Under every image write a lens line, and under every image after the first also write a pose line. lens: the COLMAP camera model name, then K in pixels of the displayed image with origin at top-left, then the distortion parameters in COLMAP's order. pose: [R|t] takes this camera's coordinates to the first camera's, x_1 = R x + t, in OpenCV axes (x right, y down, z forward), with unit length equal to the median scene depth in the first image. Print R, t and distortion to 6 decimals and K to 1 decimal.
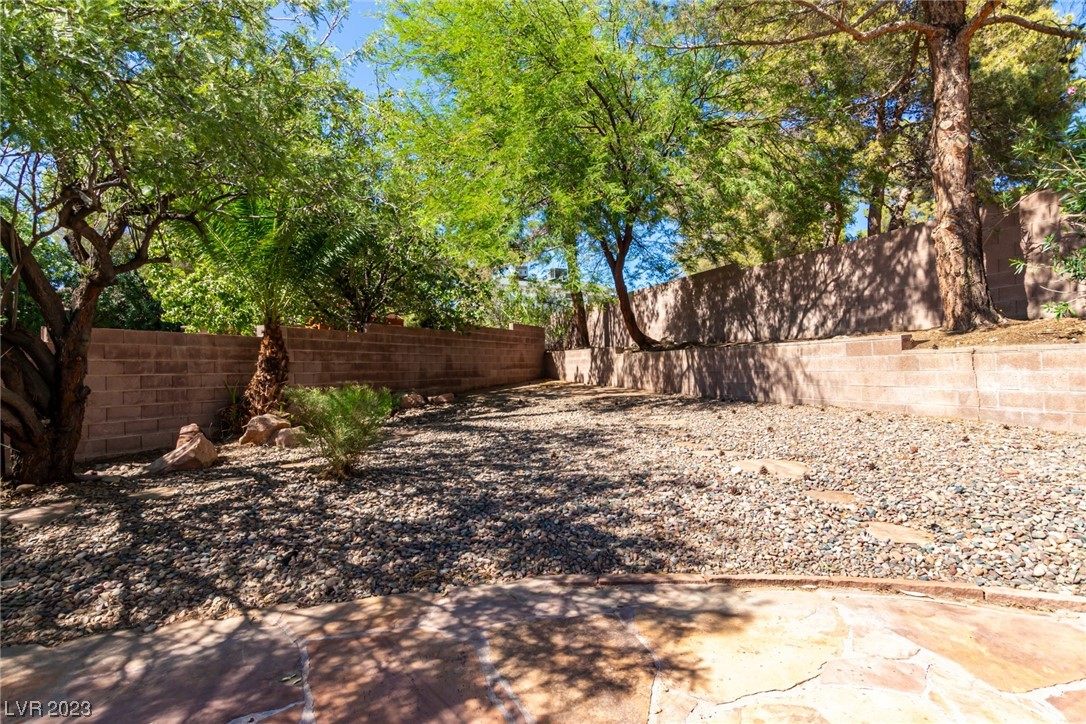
lens RADIAL K [[549.3, 0, 541.6], [0, 549.3, 369.7], [0, 0, 1]] dist [-0.000701, -0.000770]
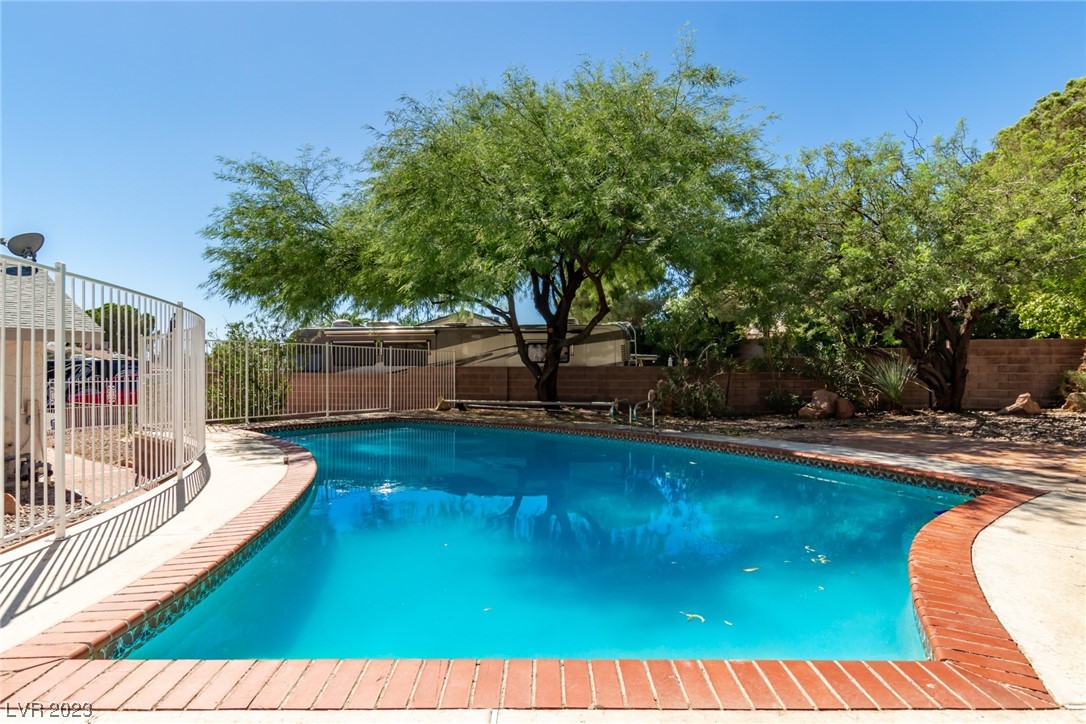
lens RADIAL K [[549.3, 0, 541.5], [0, 549.3, 363.7], [0, 0, 1]] dist [-0.000701, -0.000770]
pose [[0.203374, 0.009739, -0.979053, 0.746231], [-0.004307, 0.999950, 0.009052, -0.003585], [0.979092, 0.002376, 0.203405, -0.849751]]
